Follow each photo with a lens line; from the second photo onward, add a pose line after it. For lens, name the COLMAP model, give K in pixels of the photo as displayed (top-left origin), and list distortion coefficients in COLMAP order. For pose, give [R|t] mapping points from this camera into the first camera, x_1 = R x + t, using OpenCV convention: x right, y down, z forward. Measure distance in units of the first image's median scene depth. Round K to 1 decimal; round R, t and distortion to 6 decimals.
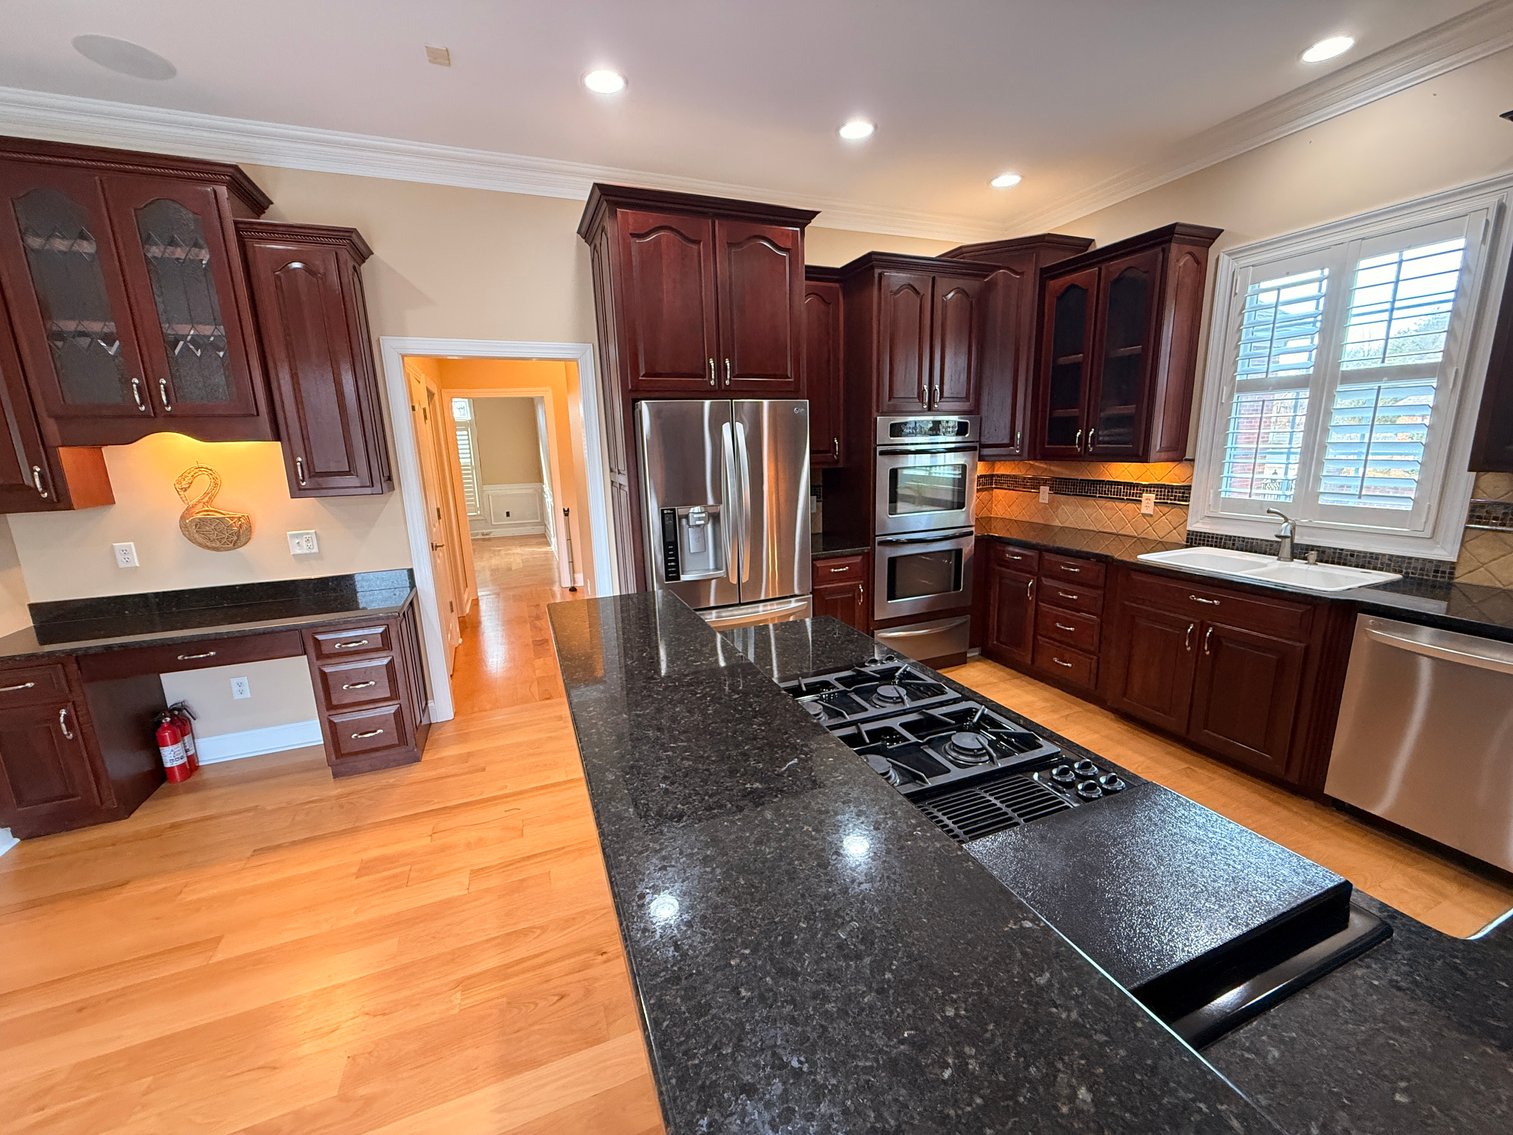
lens RADIAL K [[601.6, 0, 759.3], [0, 601.6, 565.5], [0, 0, 1]] dist [-0.000142, 0.000249]
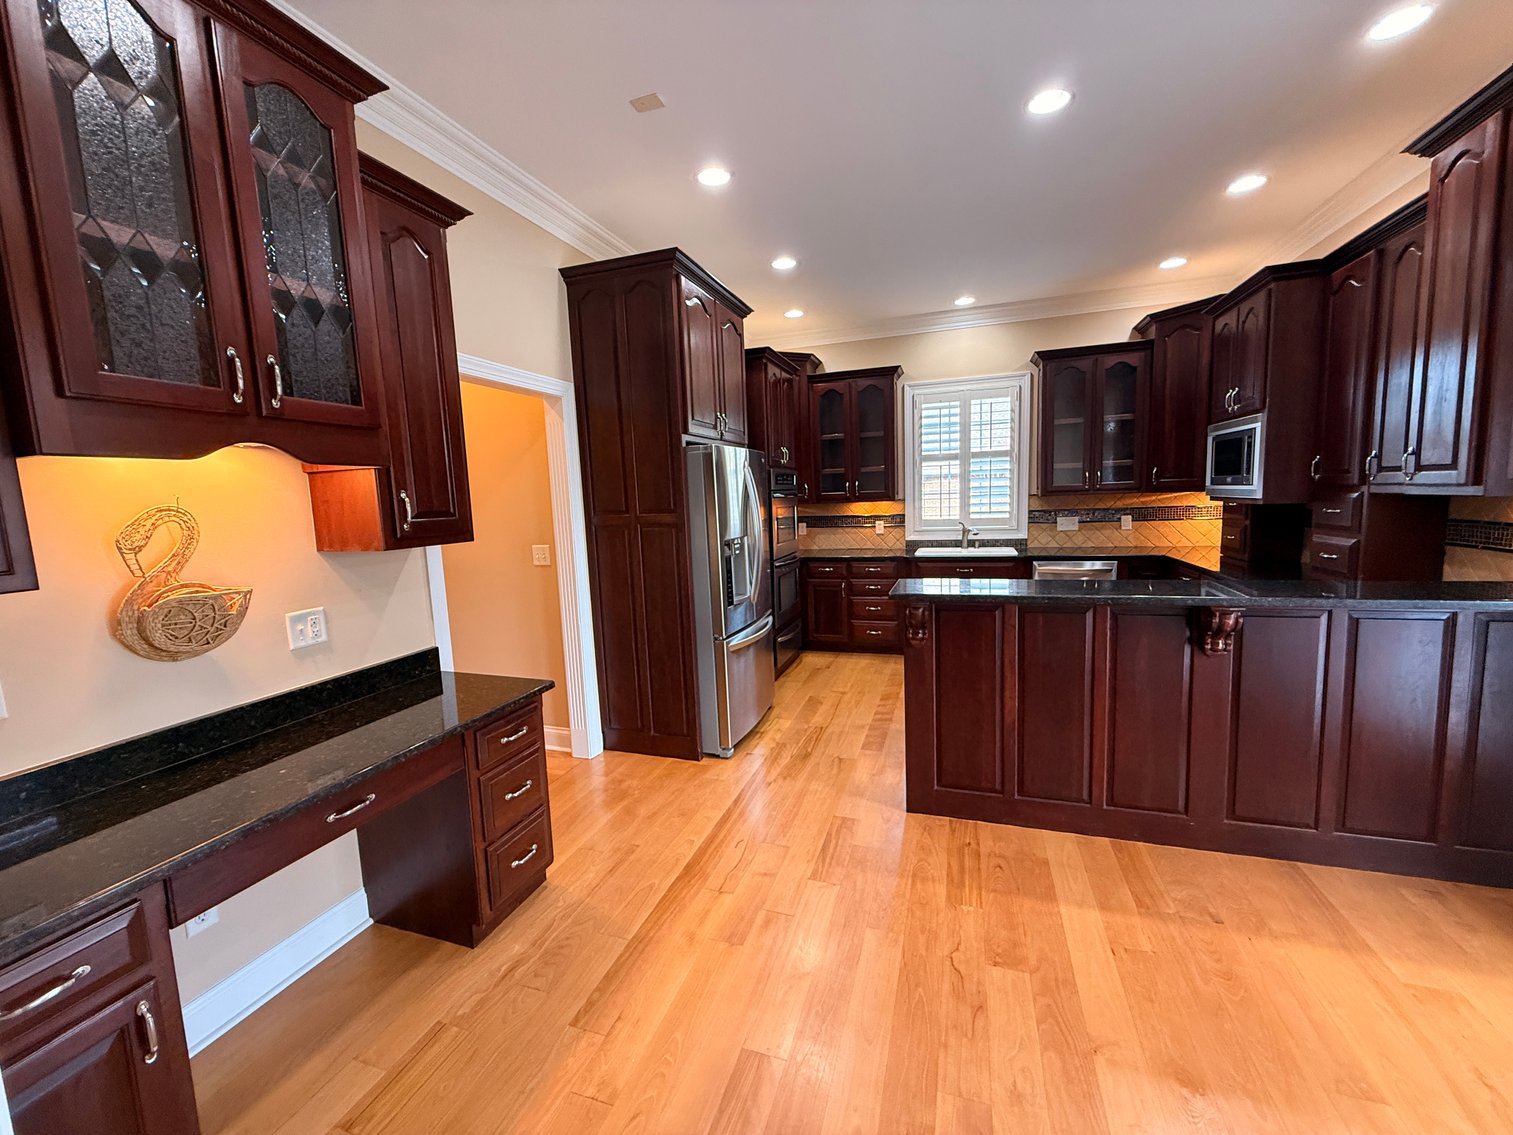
lens RADIAL K [[601.6, 0, 764.3], [0, 601.6, 562.4], [0, 0, 1]] dist [-0.000142, 0.000249]
pose [[0.655656, -0.083184, 0.750463, -0.949434], [0.173295, 0.983960, -0.042337, 0.004360], [-0.734904, 0.157810, 0.659555, 0.224910]]
